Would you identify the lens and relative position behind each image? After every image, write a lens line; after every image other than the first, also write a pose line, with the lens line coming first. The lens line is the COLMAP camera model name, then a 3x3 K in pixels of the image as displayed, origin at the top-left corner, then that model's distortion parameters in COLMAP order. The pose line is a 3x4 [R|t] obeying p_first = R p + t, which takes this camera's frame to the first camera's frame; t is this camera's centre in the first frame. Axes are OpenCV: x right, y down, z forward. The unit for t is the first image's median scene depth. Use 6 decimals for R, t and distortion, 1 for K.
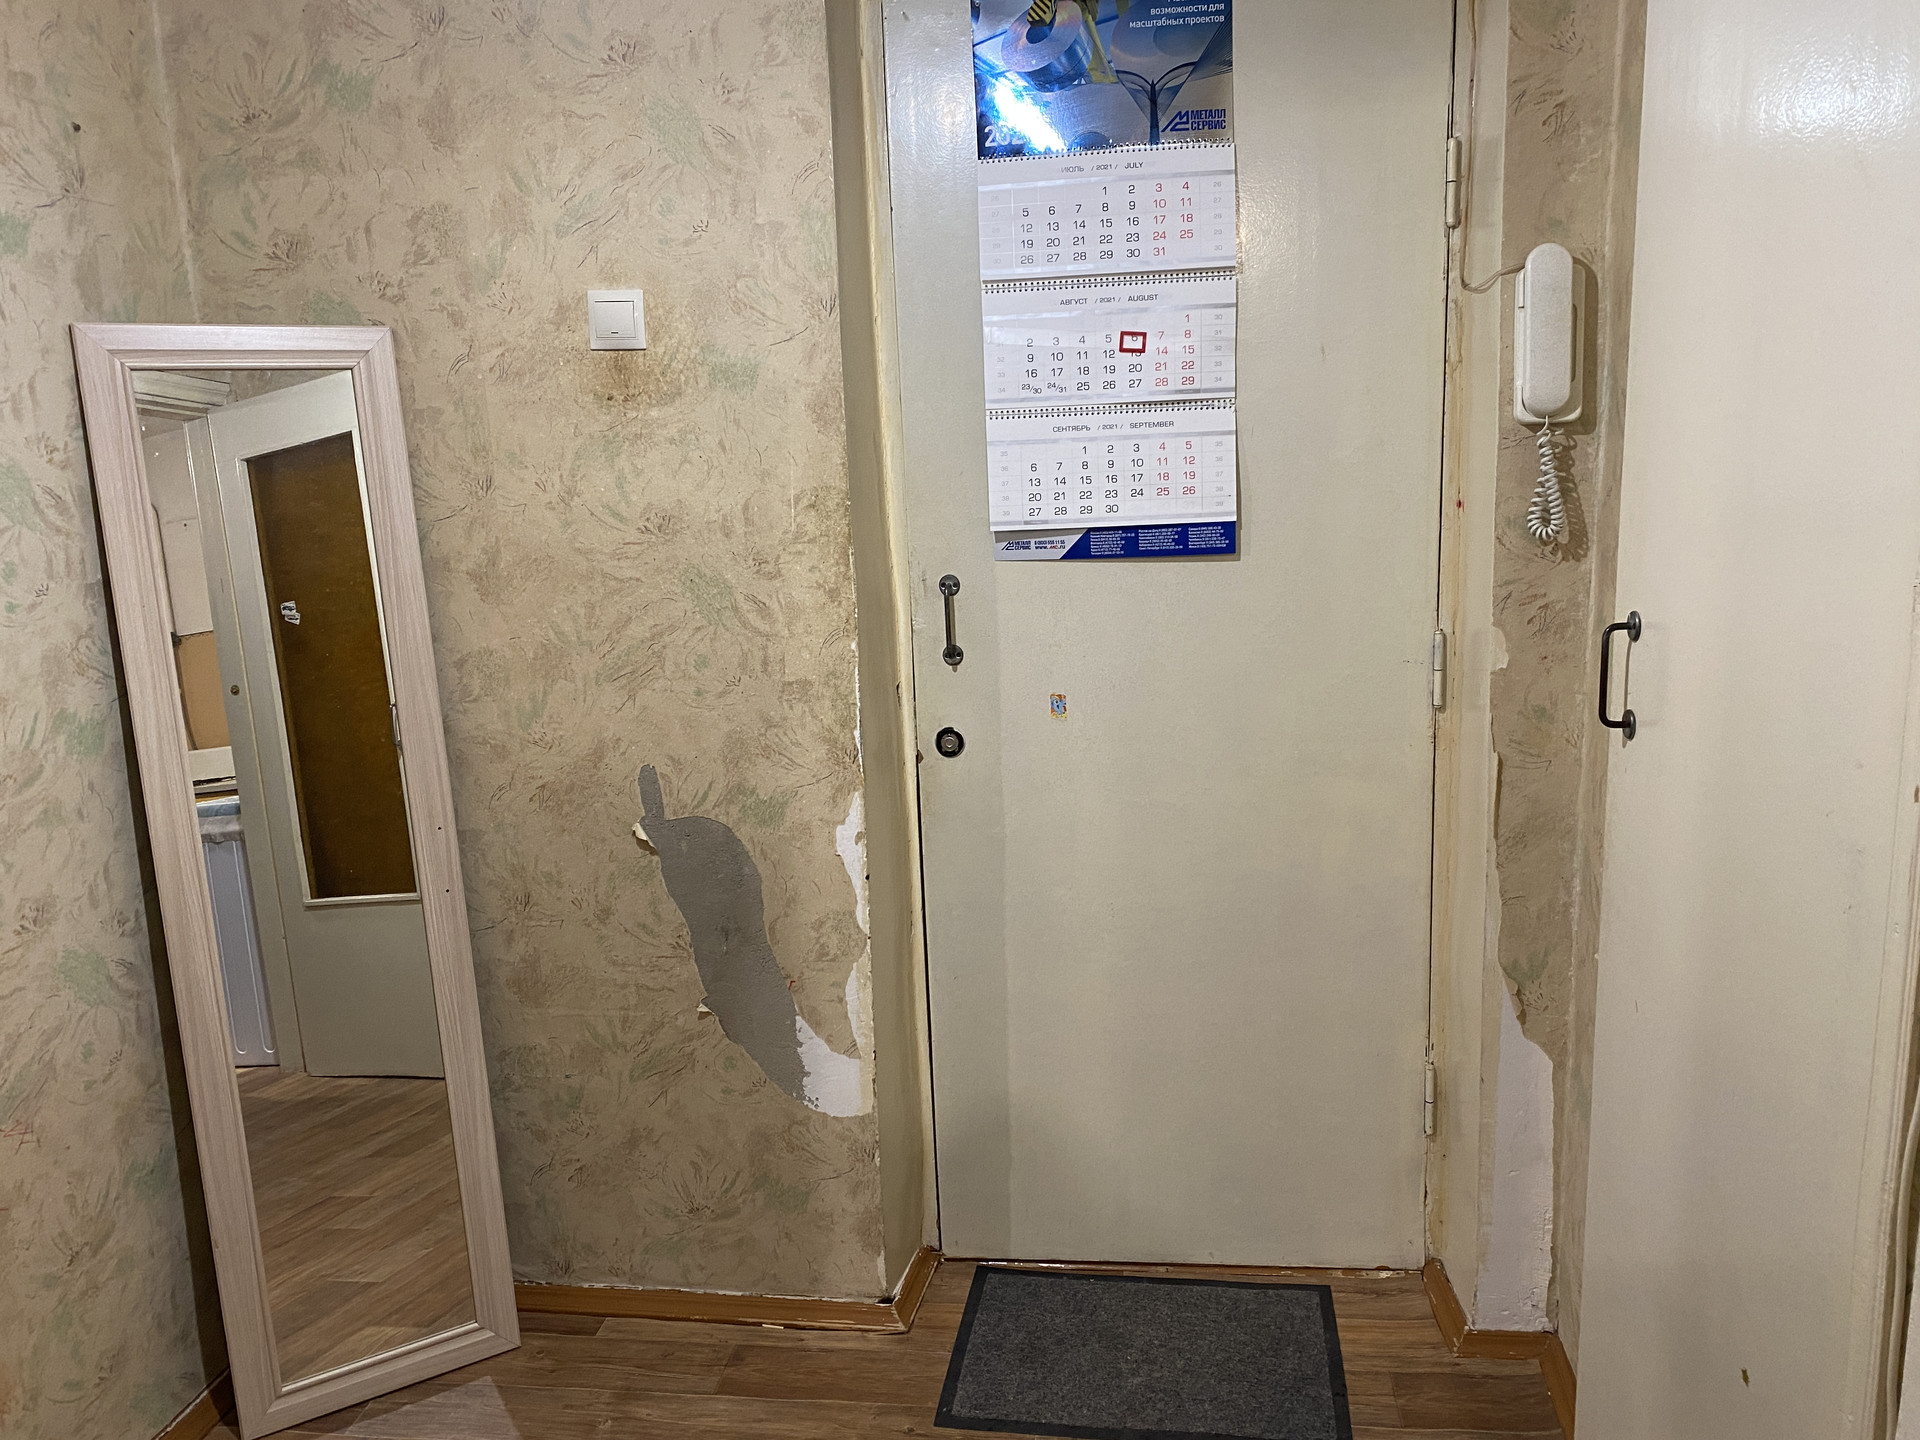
lens RADIAL K [[1459.1, 0, 992.8], [0, 1459.1, 716.4], [0, 0, 1]] dist [0.170208, -0.440395]
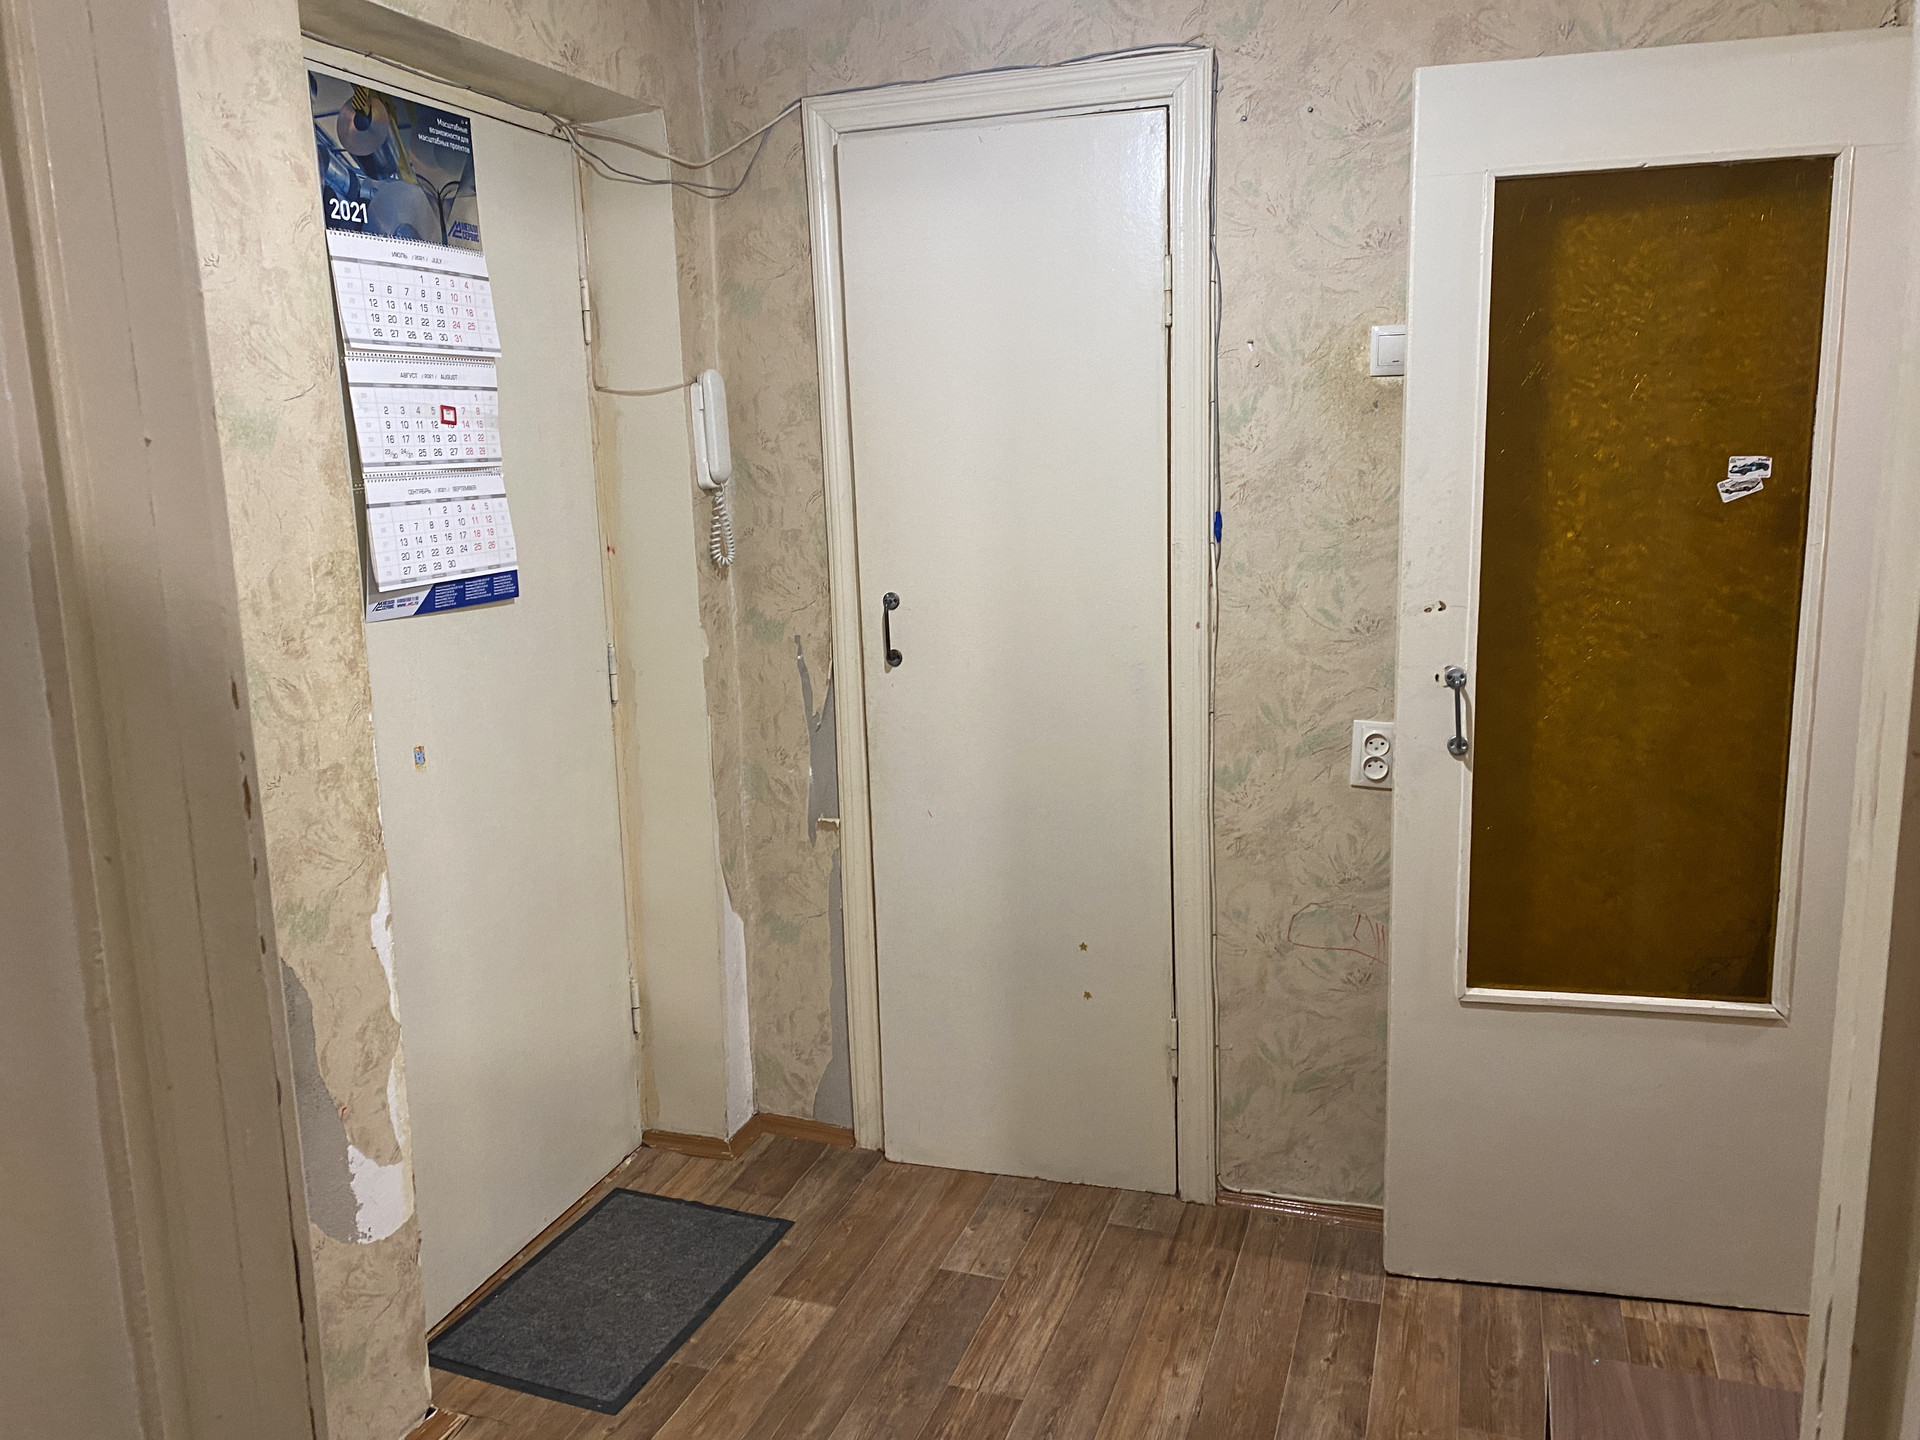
lens RADIAL K [[1473.6, 0, 956.1], [0, 1473.6, 701.6], [0, 0, 1]] dist [0.044779, -0.037725]
pose [[0.218199, -0.139033, 0.965950, -0.924314], [0.210320, 0.973240, 0.092573, -0.066596], [-0.952972, 0.182959, 0.241602, 0.403391]]
